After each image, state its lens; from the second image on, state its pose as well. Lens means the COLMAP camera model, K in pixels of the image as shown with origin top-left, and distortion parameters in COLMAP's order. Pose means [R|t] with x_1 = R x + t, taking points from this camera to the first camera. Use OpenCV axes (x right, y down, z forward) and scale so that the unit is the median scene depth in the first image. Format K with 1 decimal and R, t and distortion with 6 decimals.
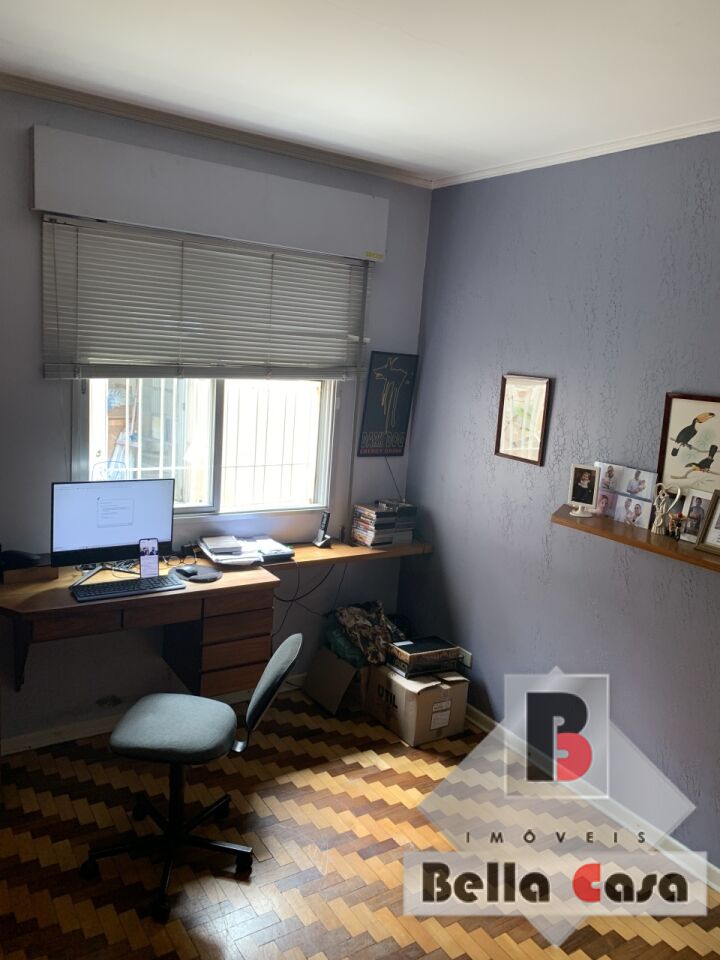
lens RADIAL K [[737.9, 0, 359.4], [0, 737.9, 481.1], [0, 0, 1]] dist [0.034666, -0.037185]
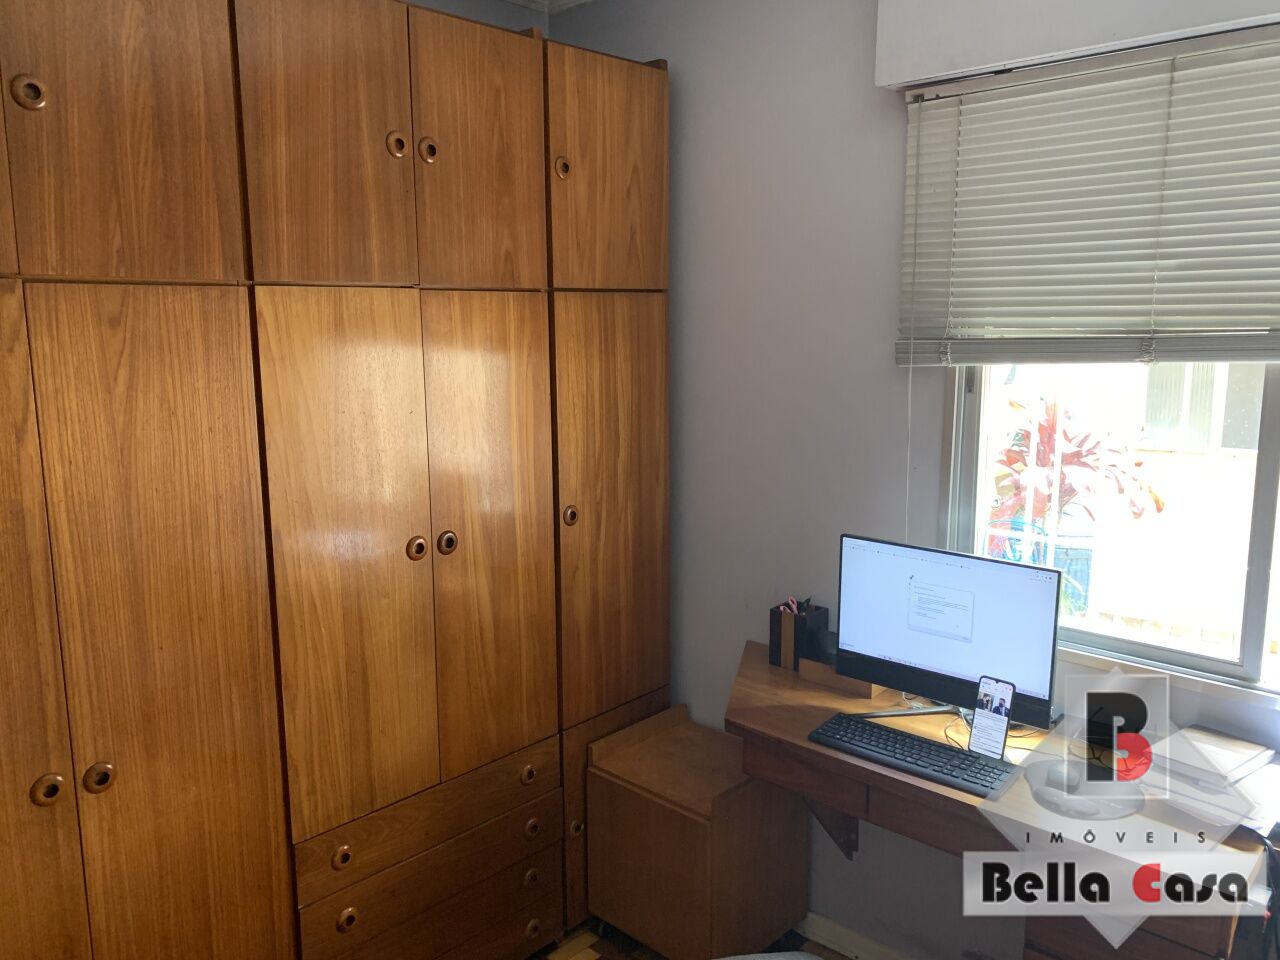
lens RADIAL K [[983.8, 0, 640.1], [0, 983.8, 472.9], [0, 0, 1]] dist [0.034666, -0.037185]
pose [[0.241058, 0.078140, -0.967360, 0.295516], [-0.157406, 0.986704, 0.040479, -0.049108], [0.957661, 0.142511, 0.250152, 0.585779]]
